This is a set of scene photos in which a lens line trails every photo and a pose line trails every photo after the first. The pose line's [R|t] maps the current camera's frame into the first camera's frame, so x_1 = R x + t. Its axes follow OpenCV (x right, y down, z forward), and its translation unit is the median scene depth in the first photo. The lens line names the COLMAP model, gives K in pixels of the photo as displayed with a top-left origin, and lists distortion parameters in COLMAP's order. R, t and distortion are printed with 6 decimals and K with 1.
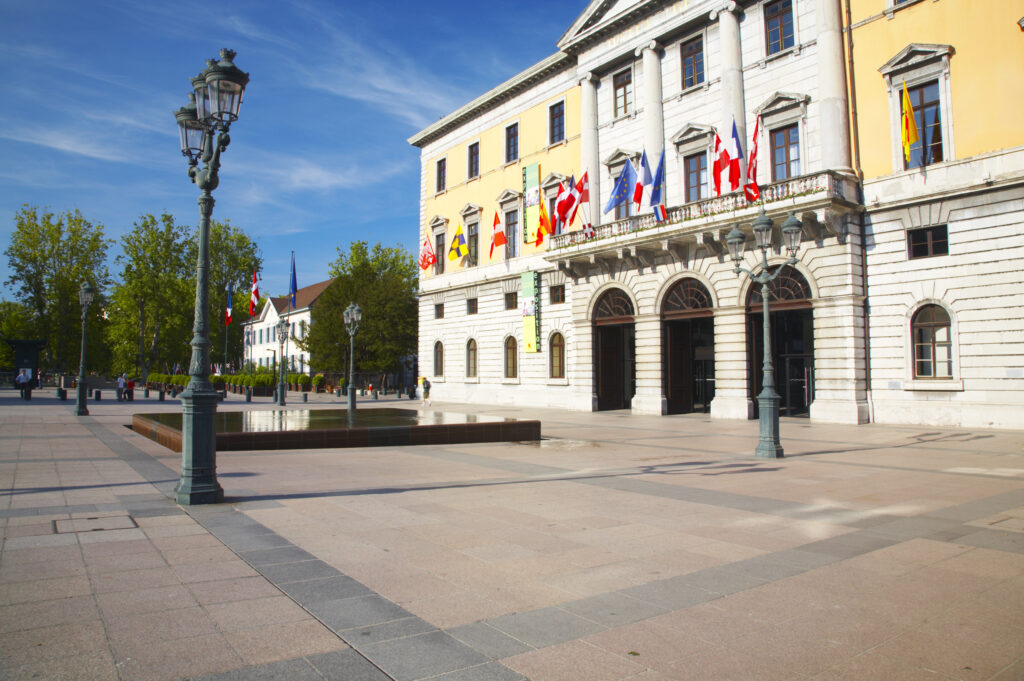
lens RADIAL K [[807.8, 0, 512.0], [0, 807.8, 340.5], [0, 0, 1]] dist [-0.182475, 0.158342]
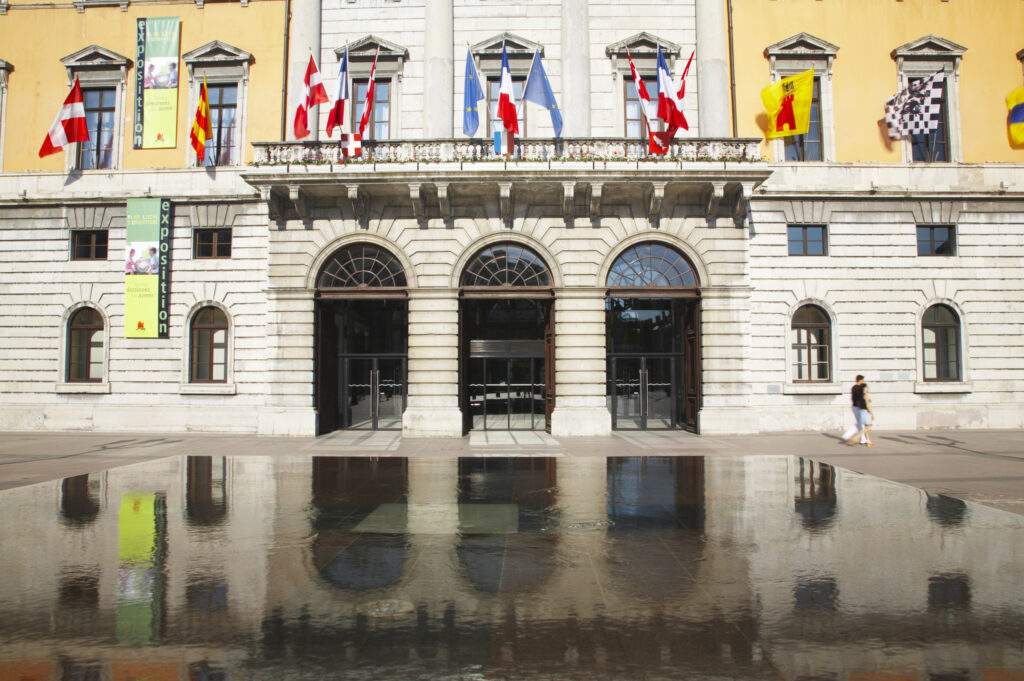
lens RADIAL K [[807.8, 0, 512.0], [0, 807.8, 340.5], [0, 0, 1]] dist [-0.182475, 0.158342]
pose [[0.553522, 0.036917, 0.832016, -0.333192], [-0.034153, 0.999183, -0.021612, 0.022427], [-0.832134, -0.016453, 0.554330, 0.534716]]
